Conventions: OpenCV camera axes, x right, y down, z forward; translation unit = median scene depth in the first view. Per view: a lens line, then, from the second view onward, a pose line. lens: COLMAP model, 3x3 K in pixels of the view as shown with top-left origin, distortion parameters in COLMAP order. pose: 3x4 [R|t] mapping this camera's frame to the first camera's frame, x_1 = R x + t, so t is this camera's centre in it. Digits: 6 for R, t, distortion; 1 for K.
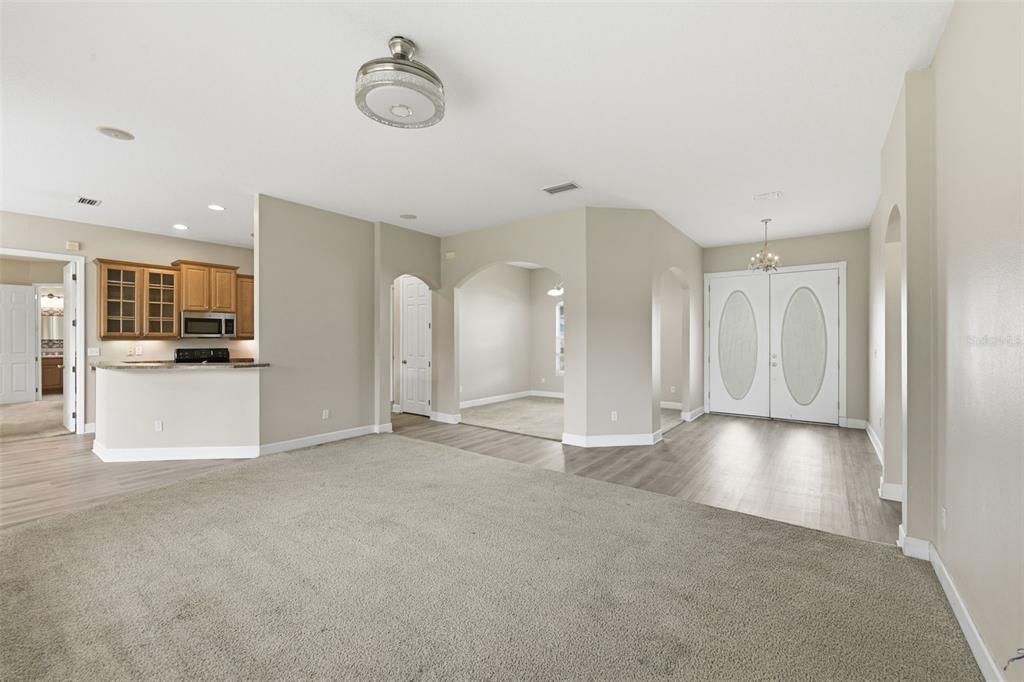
lens RADIAL K [[412.6, 0, 518.6], [0, 412.6, 339.7], [0, 0, 1]] dist [-0.014081, -0.000587]
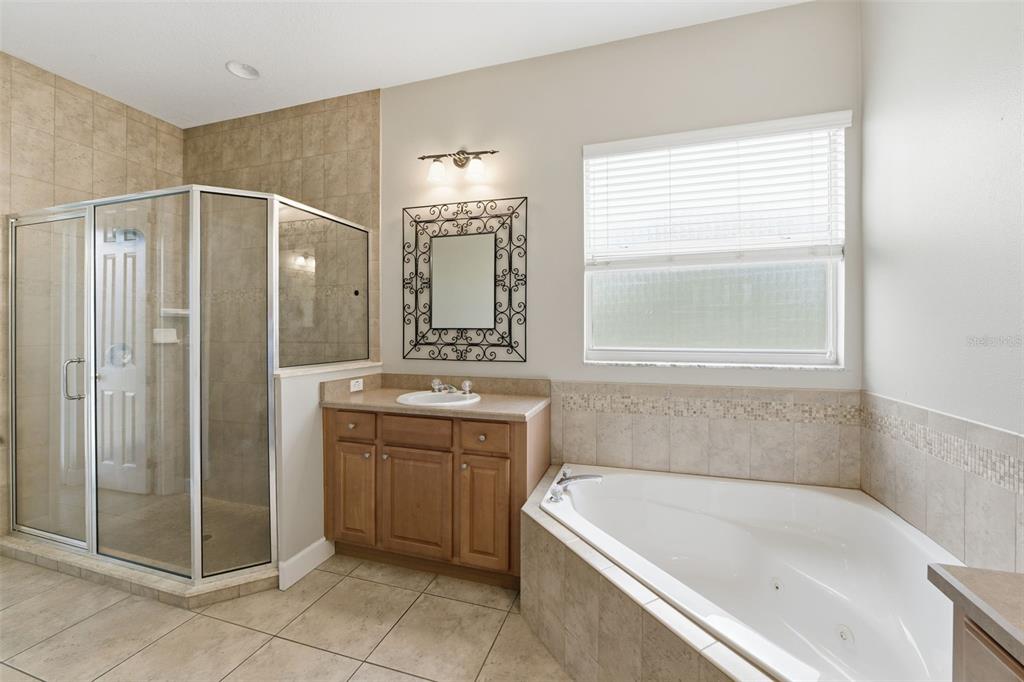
lens RADIAL K [[412.6, 0, 508.4], [0, 412.6, 331.1], [0, 0, 1]] dist [-0.014081, -0.000587]
pose [[0.319669, -0.008550, -0.947491, -1.483723], [0.000033, 0.999959, -0.009013, 0.007474], [0.947529, 0.002850, 0.319657, 1.556300]]
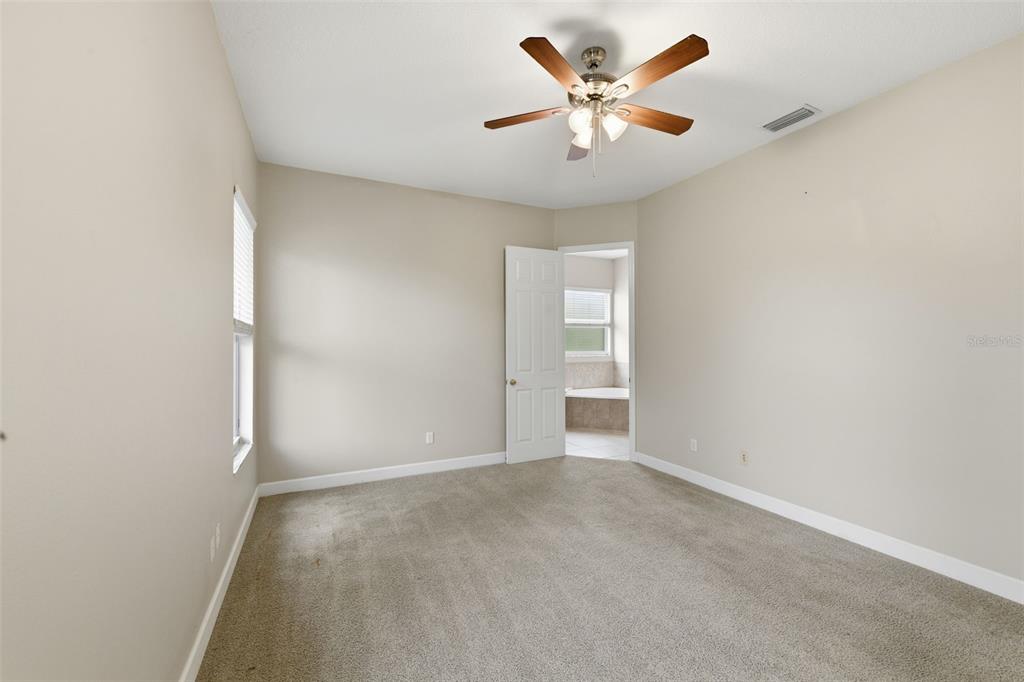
lens RADIAL K [[412.6, 0, 514.6], [0, 412.6, 343.0], [0, 0, 1]] dist [-0.014081, -0.000587]
pose [[0.884030, -0.013940, -0.467223, -1.371074], [0.009957, 0.999890, -0.010993, 0.005879], [0.467325, 0.005066, 0.884071, 0.638297]]
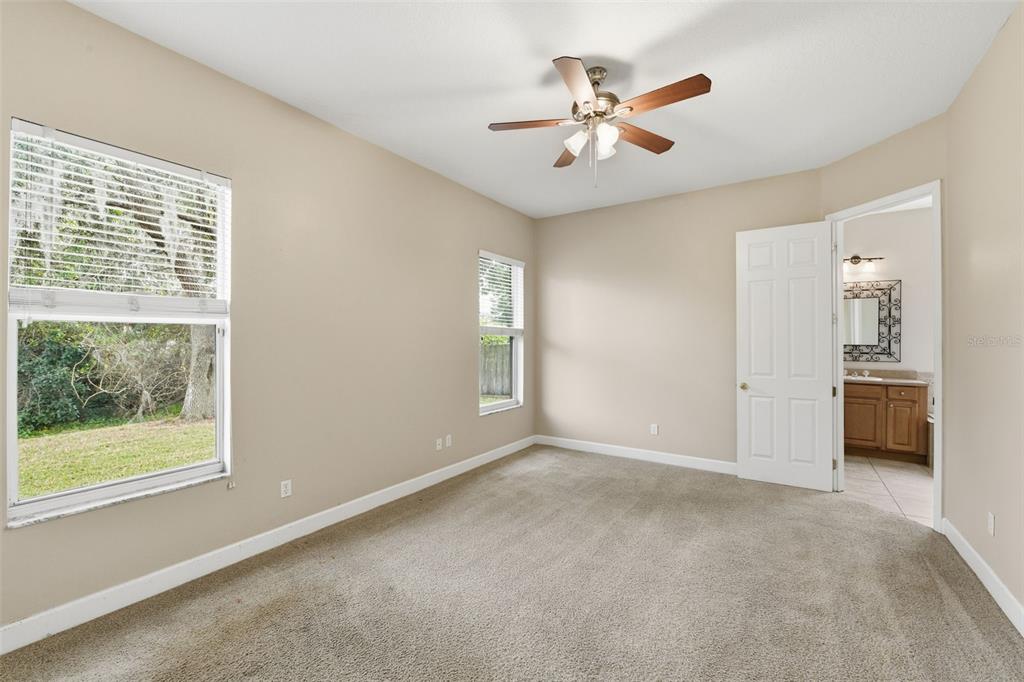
lens RADIAL K [[412.6, 0, 512.4], [0, 412.6, 340.7], [0, 0, 1]] dist [-0.014081, -0.000587]
pose [[0.037523, -0.011680, -0.999228, -1.083612], [-0.005685, 0.999913, -0.011901, 0.005908], [0.999280, 0.006127, 0.037453, 0.900466]]
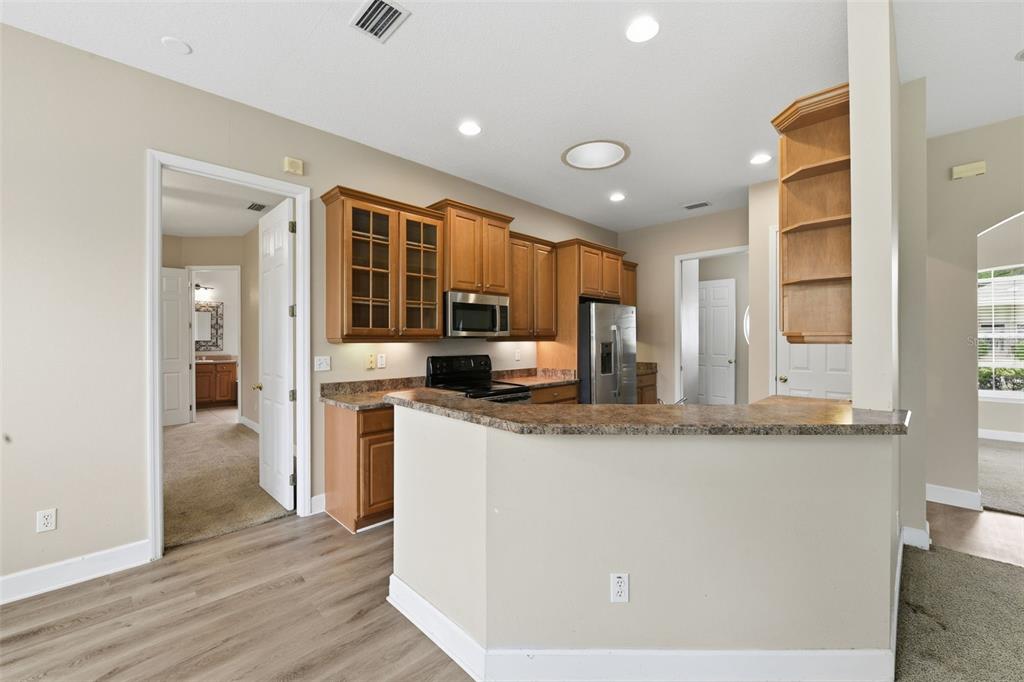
lens RADIAL K [[412.6, 0, 517.0], [0, 412.6, 340.2], [0, 0, 1]] dist [-0.014081, -0.000587]
pose [[0.989556, -0.001394, -0.144145, -0.667325], [0.001753, 0.999996, 0.002367, -0.002261], [0.144141, -0.002595, 0.989554, 0.462070]]
